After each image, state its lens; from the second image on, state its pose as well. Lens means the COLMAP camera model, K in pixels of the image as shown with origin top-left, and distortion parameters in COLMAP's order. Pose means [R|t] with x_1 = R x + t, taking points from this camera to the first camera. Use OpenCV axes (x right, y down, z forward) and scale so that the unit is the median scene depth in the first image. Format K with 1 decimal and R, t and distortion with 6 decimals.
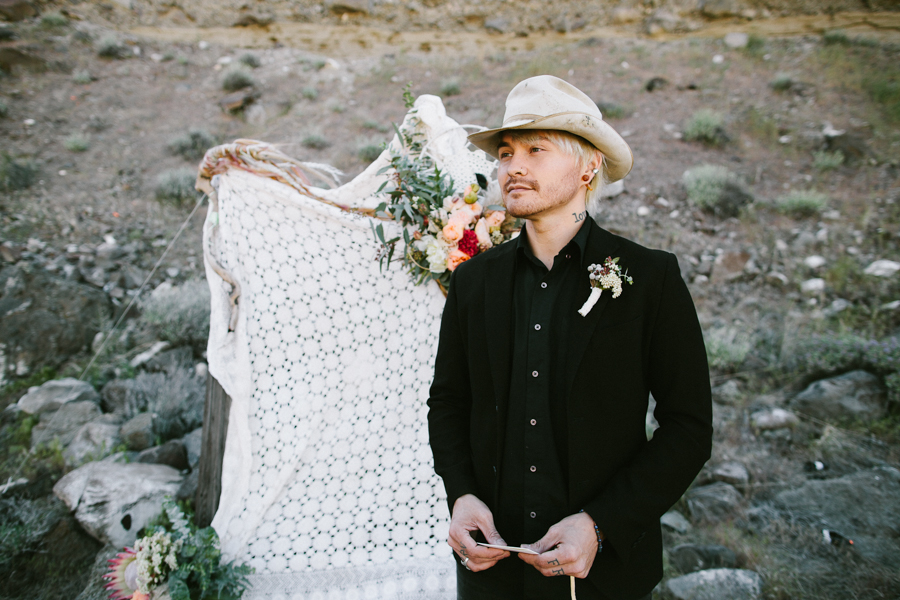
lens RADIAL K [[618.3, 0, 452.6], [0, 618.3, 296.1], [0, 0, 1]] dist [-0.049801, 0.043859]
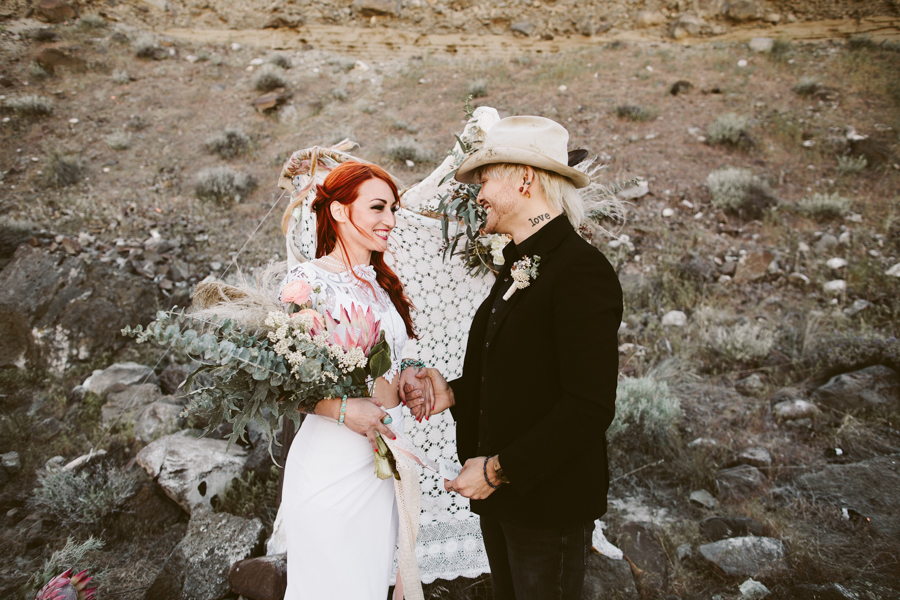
lens RADIAL K [[618.3, 0, 452.9], [0, 618.3, 296.5], [0, 0, 1]] dist [-0.049801, 0.043859]
pose [[0.999597, 0.013796, -0.024820, -0.016560], [-0.013763, 0.999904, 0.001504, 0.004252], [0.024839, -0.001162, 0.999691, -0.026818]]
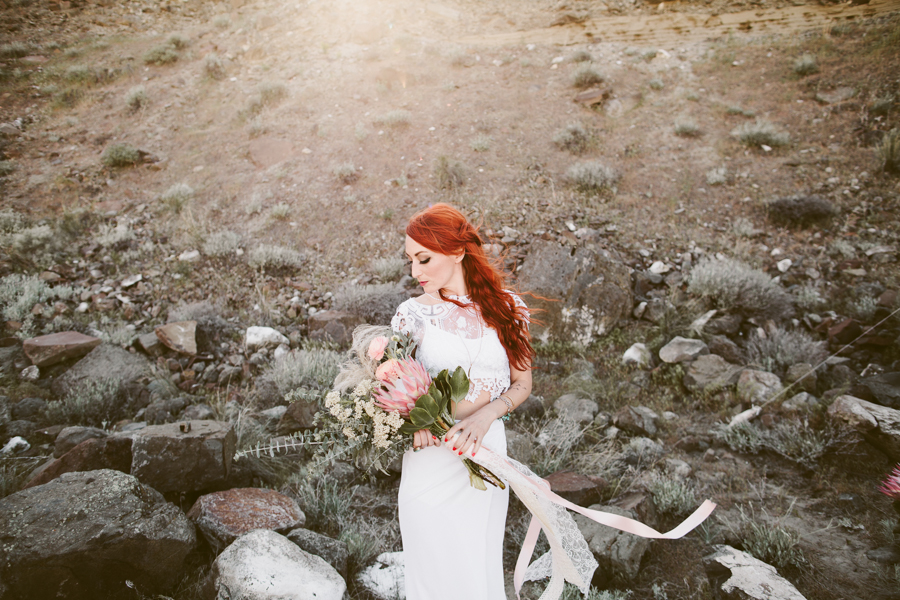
lens RADIAL K [[618.3, 0, 449.1], [0, 618.3, 293.9], [0, 0, 1]] dist [-0.049801, 0.043859]
pose [[0.956326, 0.006842, -0.292223, -0.314446], [0.001080, 0.999637, 0.026938, 0.005028], [0.292301, -0.026077, 0.955971, -0.155624]]
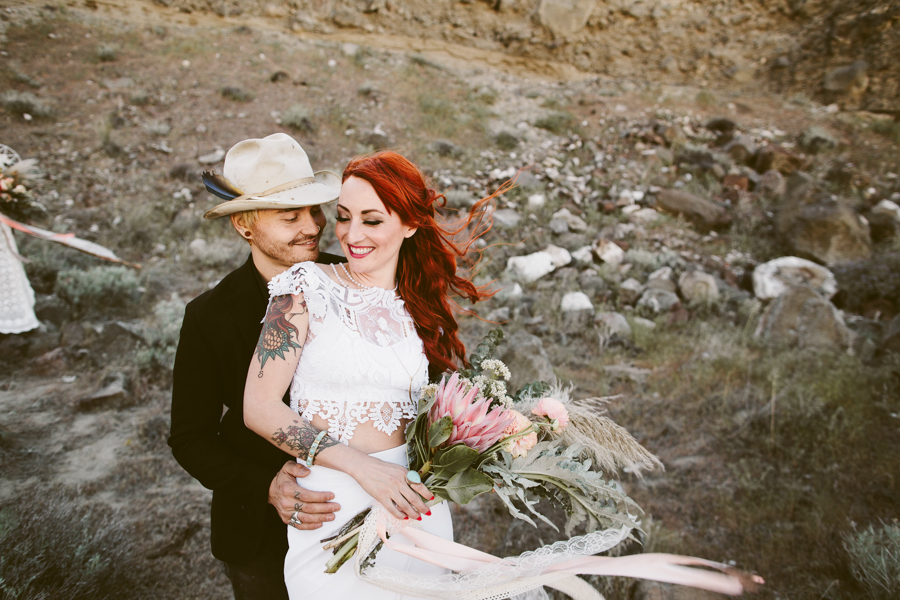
lens RADIAL K [[618.3, 0, 455.8], [0, 618.3, 294.3], [0, 0, 1]] dist [-0.049801, 0.043859]
pose [[0.909939, -0.000407, 0.414743, 0.141191], [-0.029201, 0.997455, 0.065045, 0.025972], [-0.413714, -0.071298, 0.907611, -0.421759]]
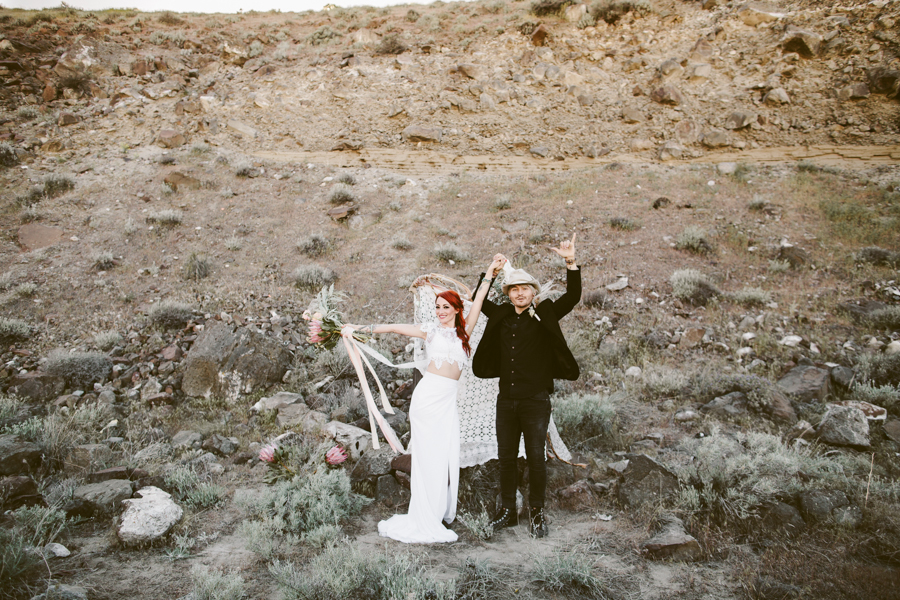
lens RADIAL K [[618.3, 0, 451.5], [0, 618.3, 293.7], [0, 0, 1]] dist [-0.049801, 0.043859]
pose [[0.997310, 0.015556, -0.071629, -0.018330], [-0.025179, 0.990460, -0.135479, 0.037165], [0.068839, 0.136919, 0.988188, -0.324812]]
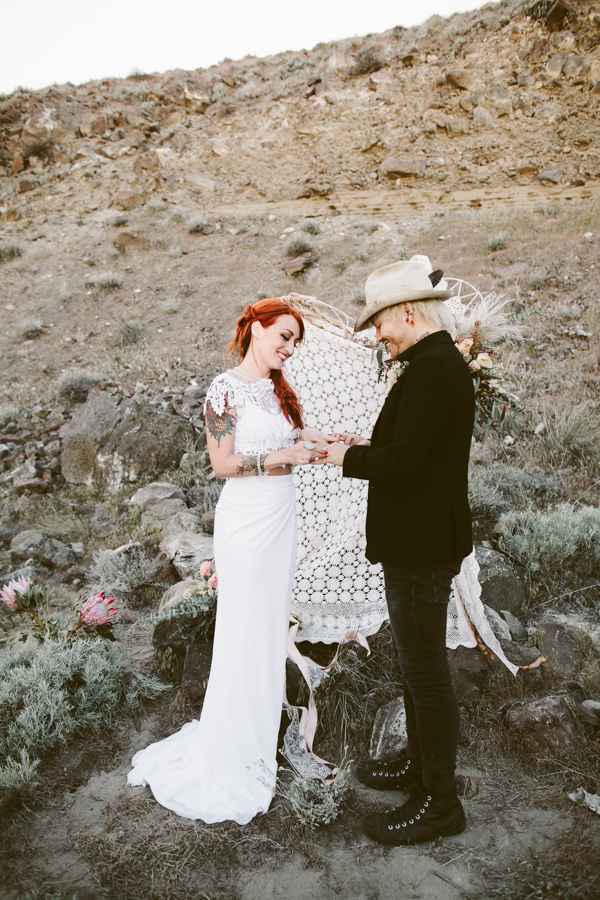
lens RADIAL K [[618.3, 0, 305.1], [0, 618.3, 450.5], [0, 0, 1]] dist [-0.049801, 0.043859]
pose [[0.949283, 0.039649, -0.311914, 0.030101], [-0.041890, 0.999122, -0.000485, 0.024042], [0.311621, 0.013526, 0.950110, -0.074232]]
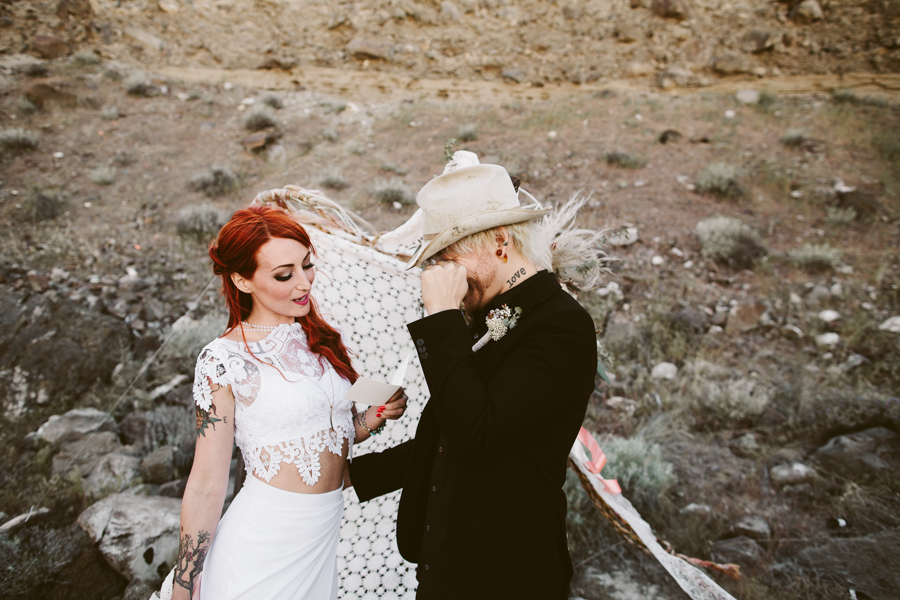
lens RADIAL K [[618.3, 0, 452.1], [0, 618.3, 296.8], [0, 0, 1]] dist [-0.049801, 0.043859]
pose [[0.999441, 0.031648, -0.010737, -0.011093], [-0.032279, 0.997375, -0.064810, -0.001403], [0.008658, 0.065121, 0.997840, -0.006488]]
